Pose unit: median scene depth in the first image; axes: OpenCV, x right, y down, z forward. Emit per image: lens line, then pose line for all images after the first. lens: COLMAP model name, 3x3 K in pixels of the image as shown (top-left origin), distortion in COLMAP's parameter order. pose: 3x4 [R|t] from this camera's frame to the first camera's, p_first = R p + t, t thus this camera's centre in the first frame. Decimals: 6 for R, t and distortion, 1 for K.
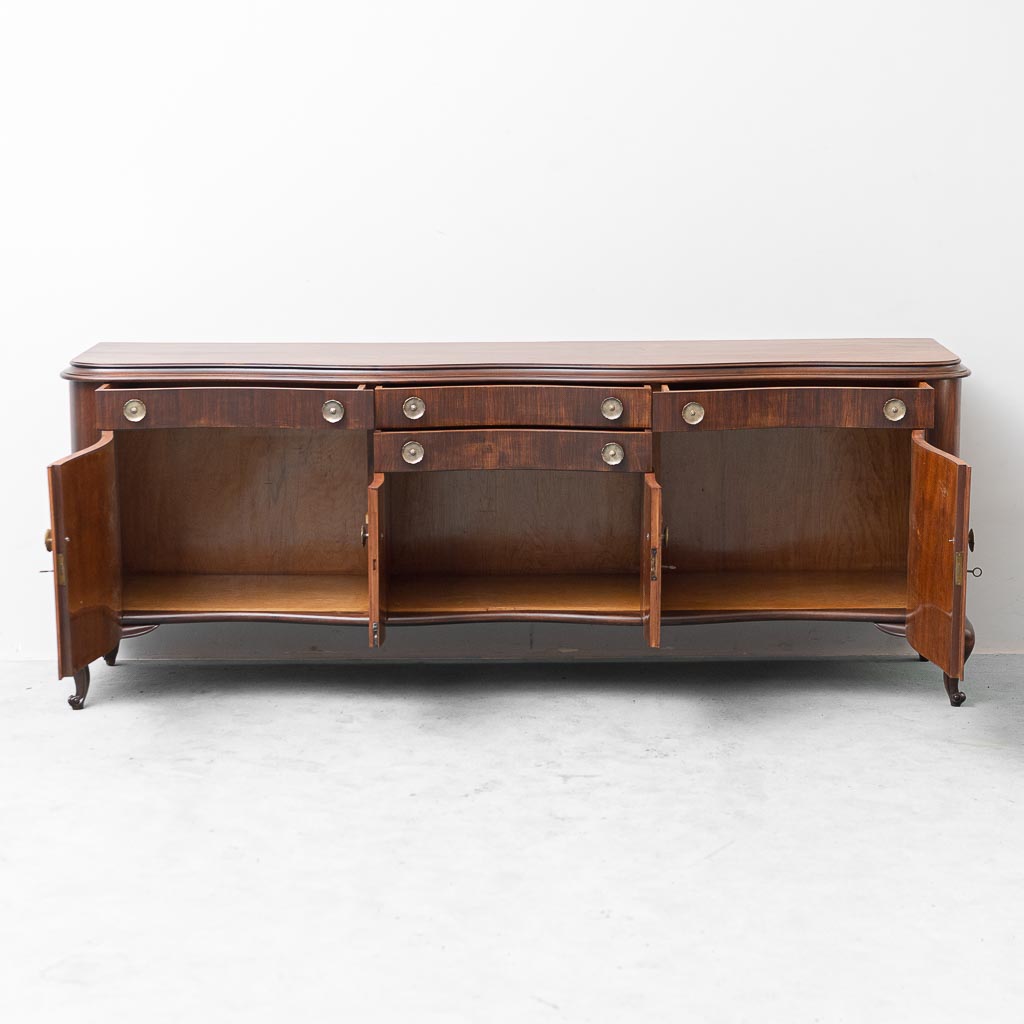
lens RADIAL K [[2405.7, 0, 529.5], [0, 2405.7, 511.9], [0, 0, 1]] dist [-0.009825, 0.109815]
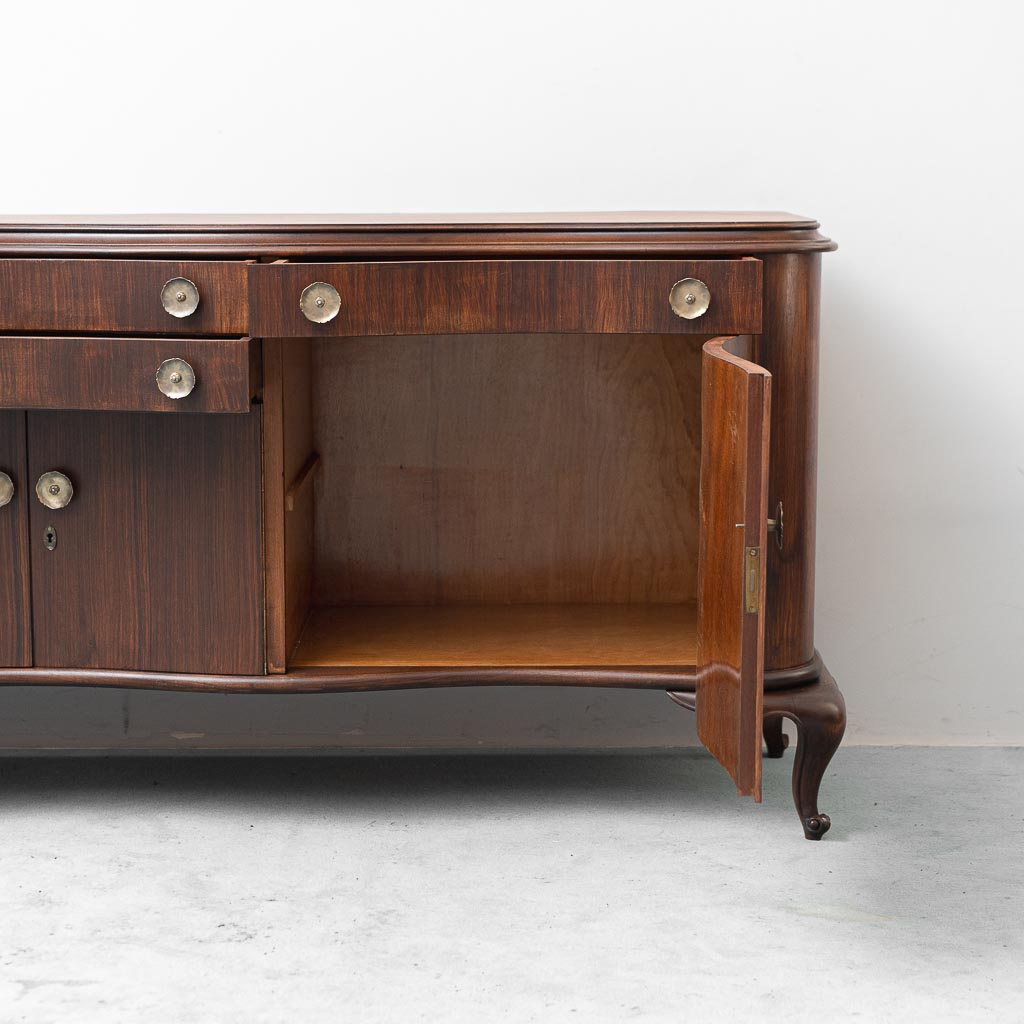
lens RADIAL K [[2392.3, 0, 512.0], [0, 2392.3, 512.0], [0, 0, 1]] dist [0.001318, -0.102943]
pose [[0.999985, 0.005315, 0.000932, 0.109364], [-0.005281, 0.999433, -0.033258, 0.023801], [-0.001108, 0.033253, 0.999446, 0.451606]]
